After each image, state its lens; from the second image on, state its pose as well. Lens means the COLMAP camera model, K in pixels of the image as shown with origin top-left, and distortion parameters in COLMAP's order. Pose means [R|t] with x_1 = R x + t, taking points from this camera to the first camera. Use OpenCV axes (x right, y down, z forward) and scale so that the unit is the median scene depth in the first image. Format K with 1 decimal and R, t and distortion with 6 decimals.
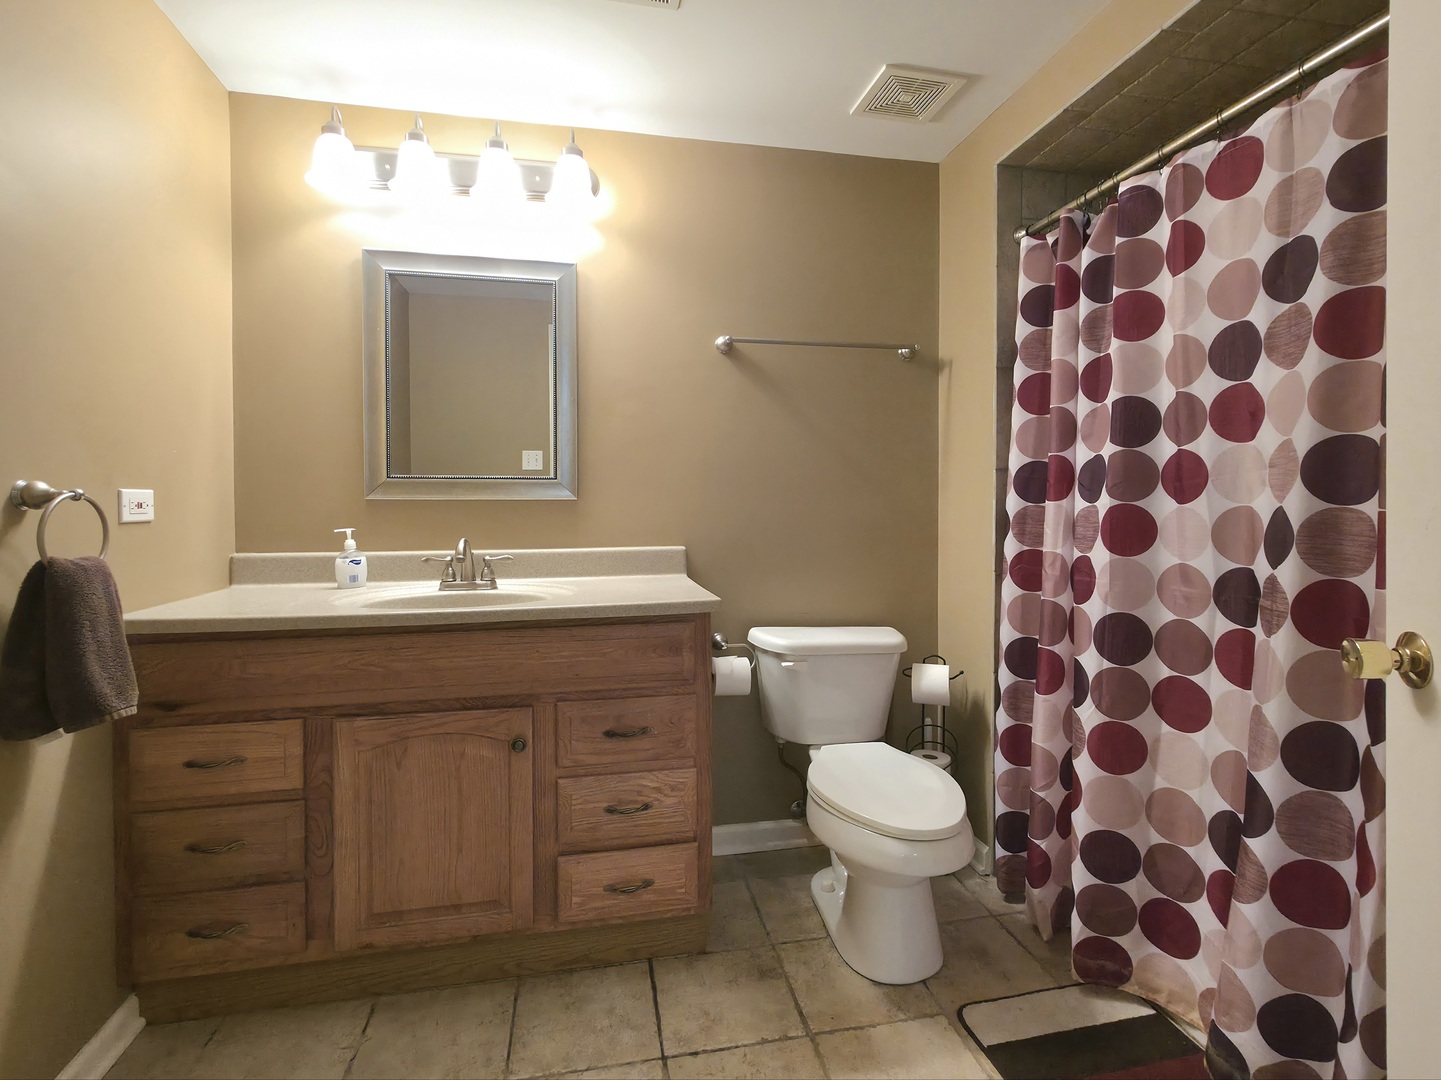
lens RADIAL K [[687.1, 0, 718.9], [0, 687.1, 506.3], [0, 0, 1]] dist [0.009822, -0.000135]
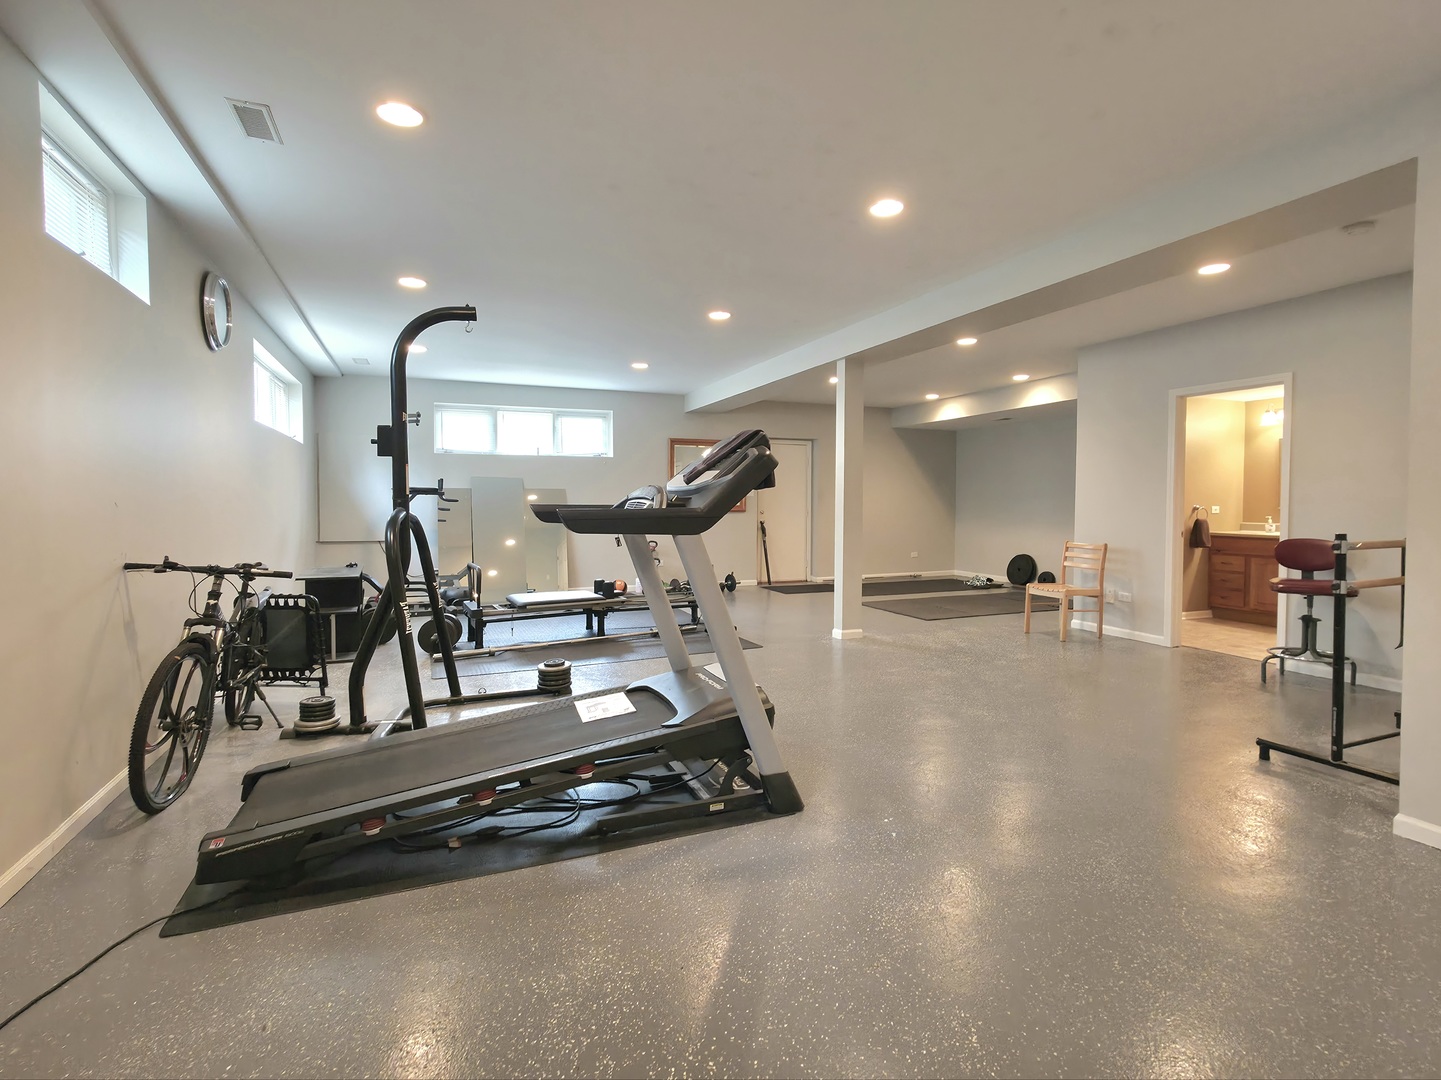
lens RADIAL K [[696.1, 0, 728.8], [0, 696.1, 538.6], [0, 0, 1]] dist [0.009786, -0.000249]
pose [[0.183496, 0.042567, -0.982098, 3.343398], [-0.011259, 0.999087, 0.041200, 0.035848], [0.982956, 0.003497, 0.183808, -3.238371]]
